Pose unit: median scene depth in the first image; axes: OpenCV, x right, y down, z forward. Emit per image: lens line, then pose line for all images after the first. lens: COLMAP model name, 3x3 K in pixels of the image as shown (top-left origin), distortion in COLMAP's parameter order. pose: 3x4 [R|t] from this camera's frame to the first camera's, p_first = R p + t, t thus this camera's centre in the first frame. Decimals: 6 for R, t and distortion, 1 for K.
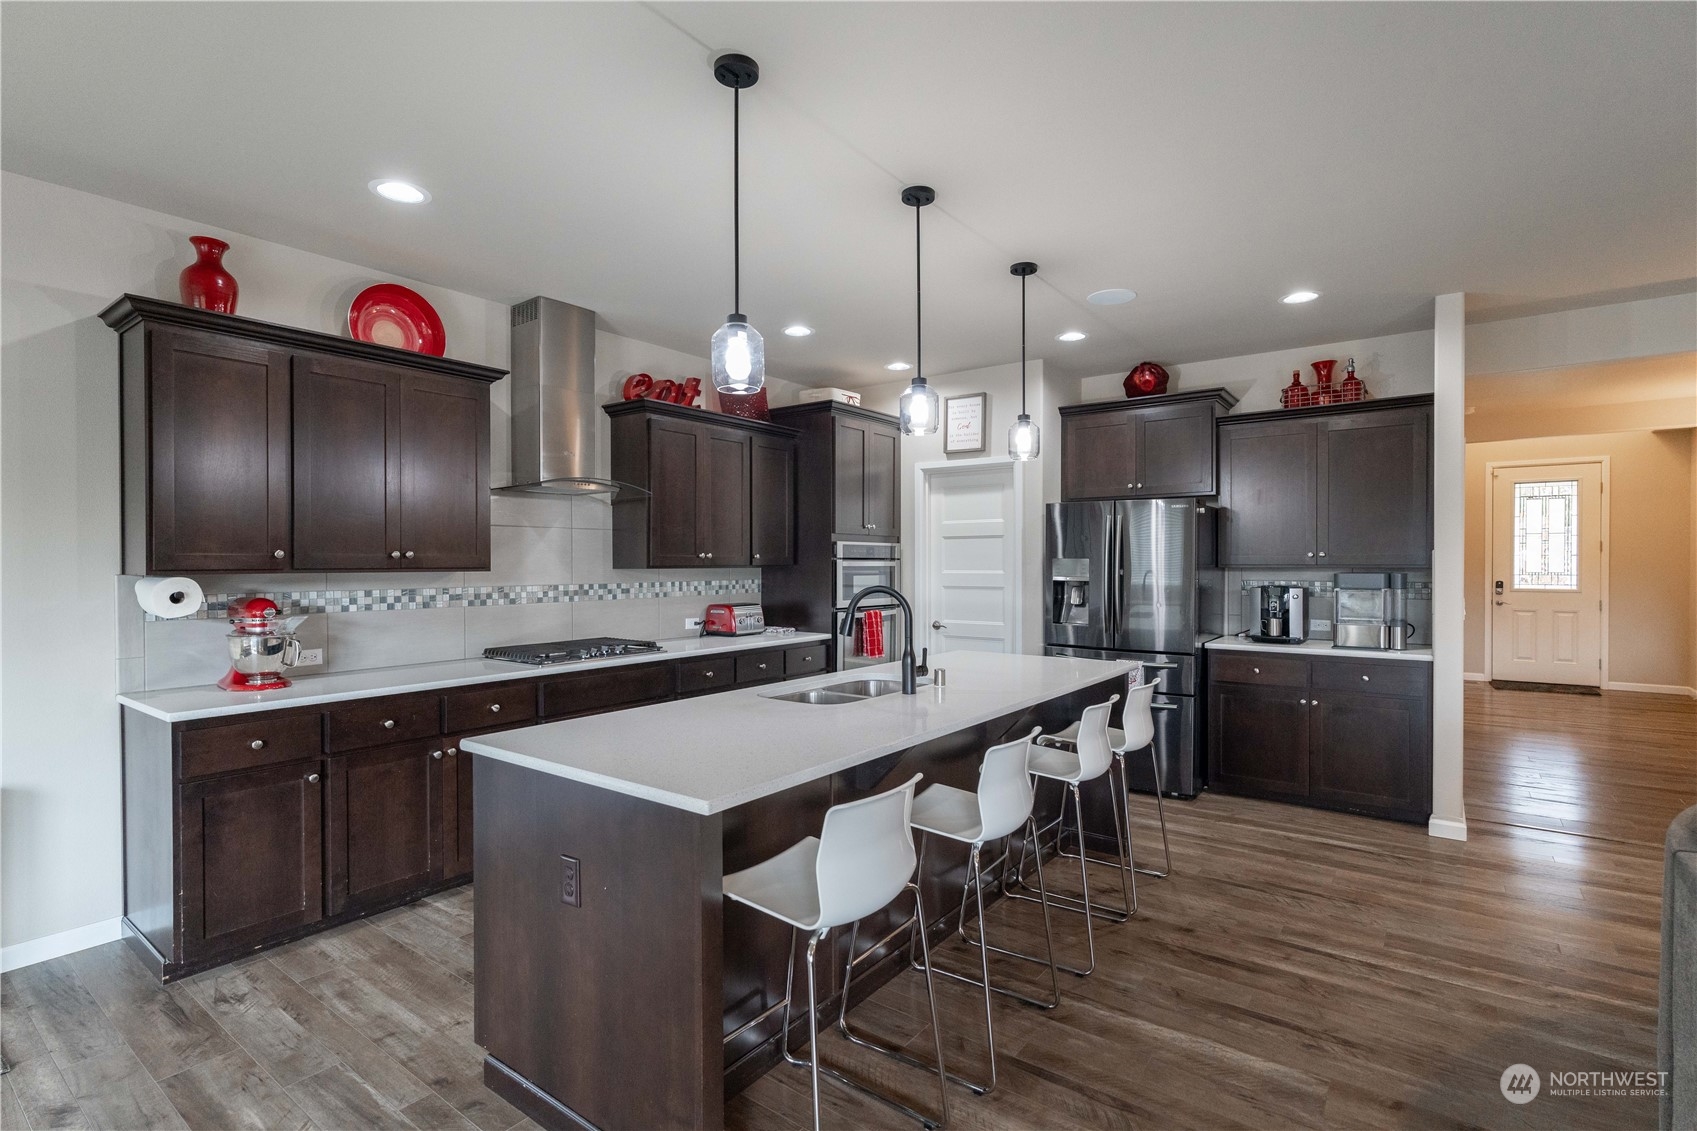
lens RADIAL K [[822.0, 0, 856.2], [0, 822.0, 569.6], [0, 0, 1]] dist [0.011983, -0.001376]
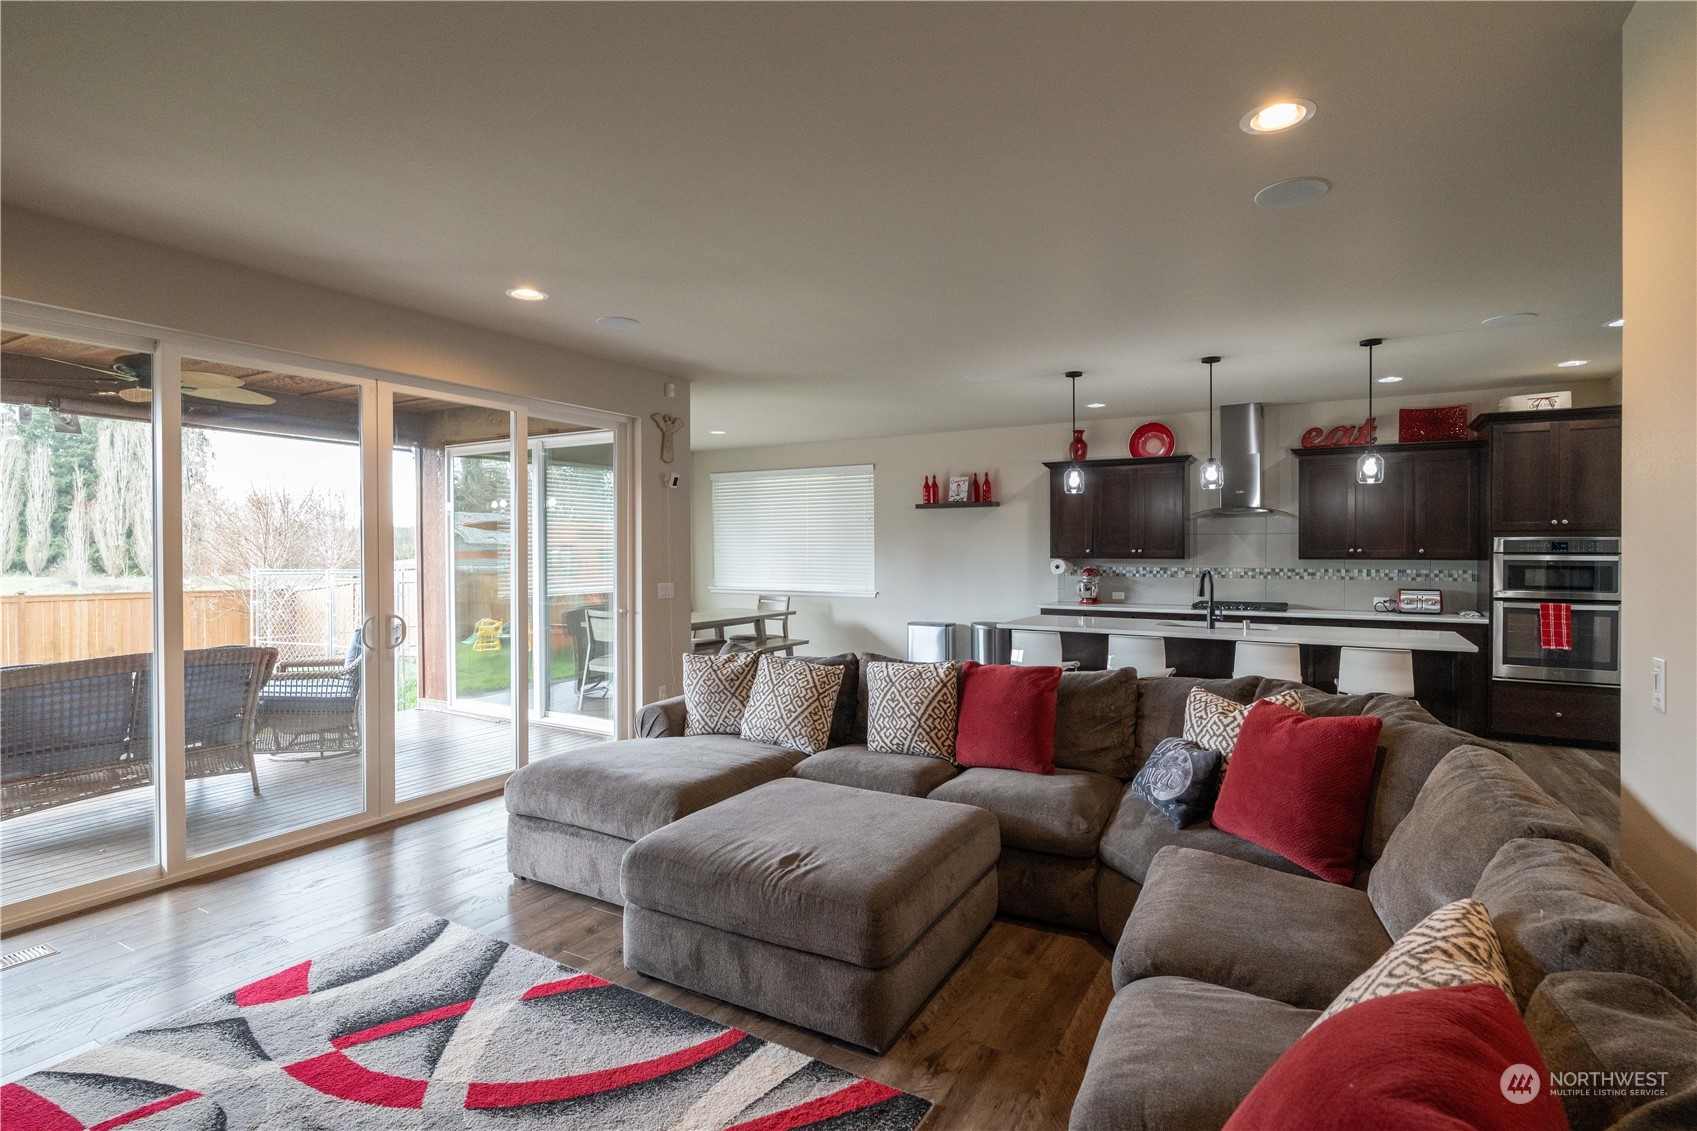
lens RADIAL K [[822.0, 0, 838.3], [0, 822.0, 557.0], [0, 0, 1]] dist [0.011983, -0.001376]
pose [[0.119260, 0.012297, -0.992787, 1.234281], [-0.009002, 0.999896, 0.011303, -0.016051], [0.992822, 0.007589, 0.119358, -0.041816]]
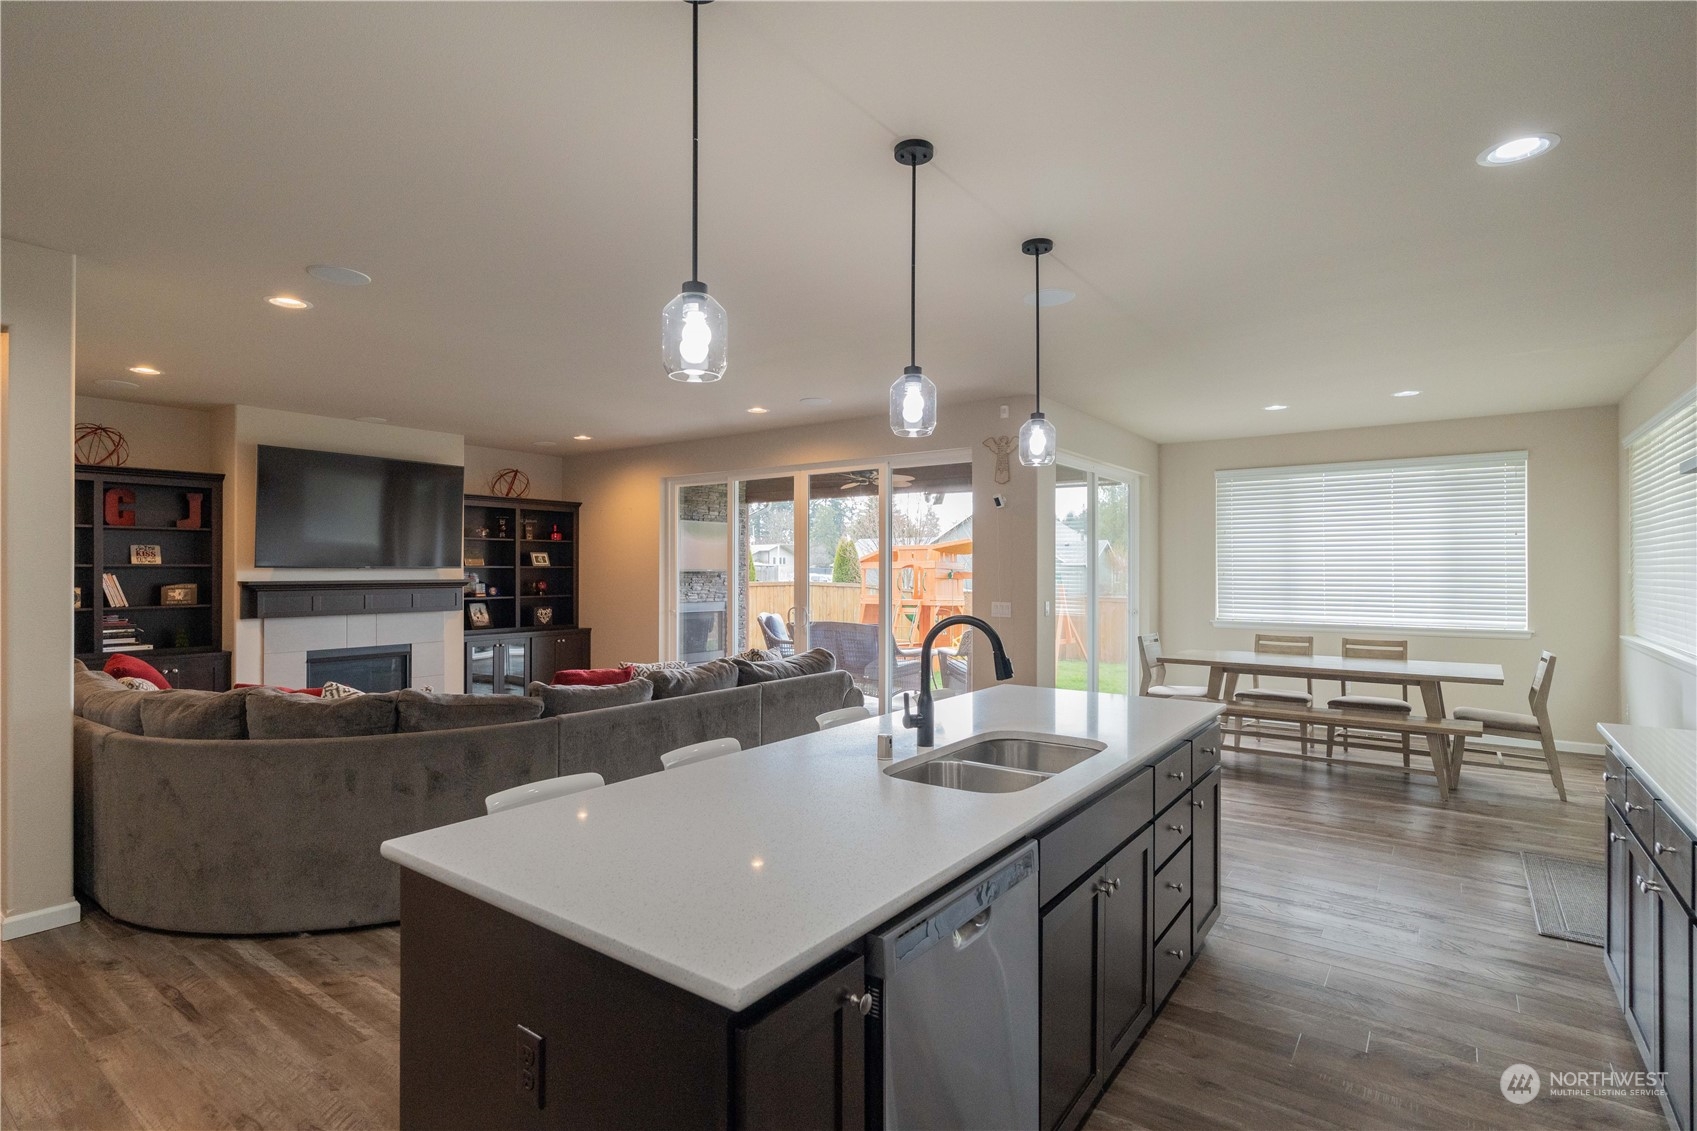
lens RADIAL K [[822.0, 0, 837.5], [0, 822.0, 562.5], [0, 0, 1]] dist [0.011983, -0.001376]
pose [[-0.999334, 0.001219, -0.036473, 0.151759], [0.001210, 0.999999, 0.000249, -0.022542], [0.036473, 0.000205, -0.999335, 1.231333]]
